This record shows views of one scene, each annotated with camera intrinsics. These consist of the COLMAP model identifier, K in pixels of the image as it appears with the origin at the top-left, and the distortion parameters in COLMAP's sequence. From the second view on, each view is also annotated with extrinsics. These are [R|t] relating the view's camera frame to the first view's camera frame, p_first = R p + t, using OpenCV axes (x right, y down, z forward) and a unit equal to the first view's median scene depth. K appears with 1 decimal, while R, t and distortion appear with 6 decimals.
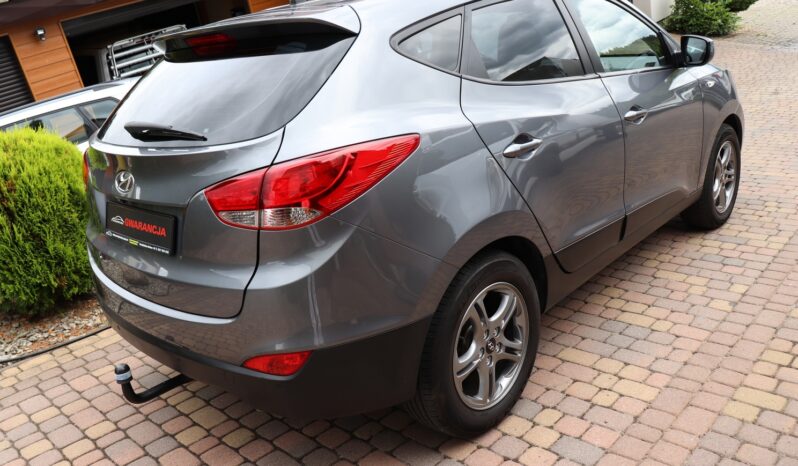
lens RADIAL K [[668.2, 0, 397.7], [0, 668.2, 238.6], [0, 0, 1]] dist [-0.154439, 0.115369]
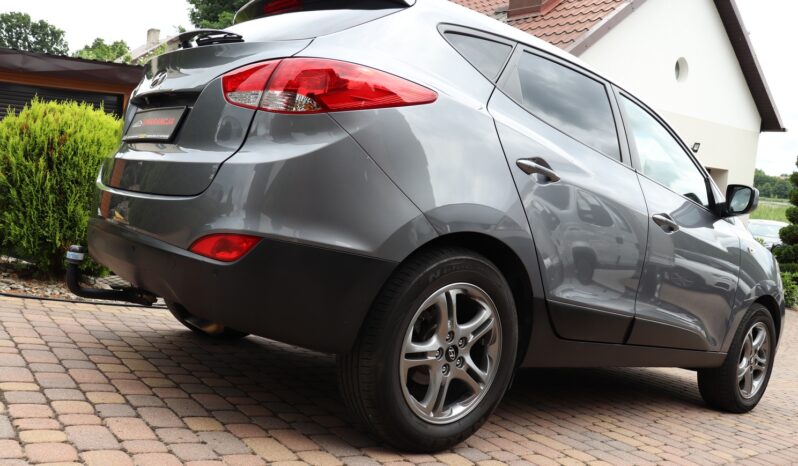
lens RADIAL K [[668.2, 0, 394.4], [0, 668.2, 187.9], [0, 0, 1]] dist [-0.154439, 0.115369]
pose [[0.952589, 0.277790, -0.124128, 0.069709], [-0.303409, 0.897784, -0.319260, 0.164406], [0.022753, 0.341785, 0.939503, 0.043142]]
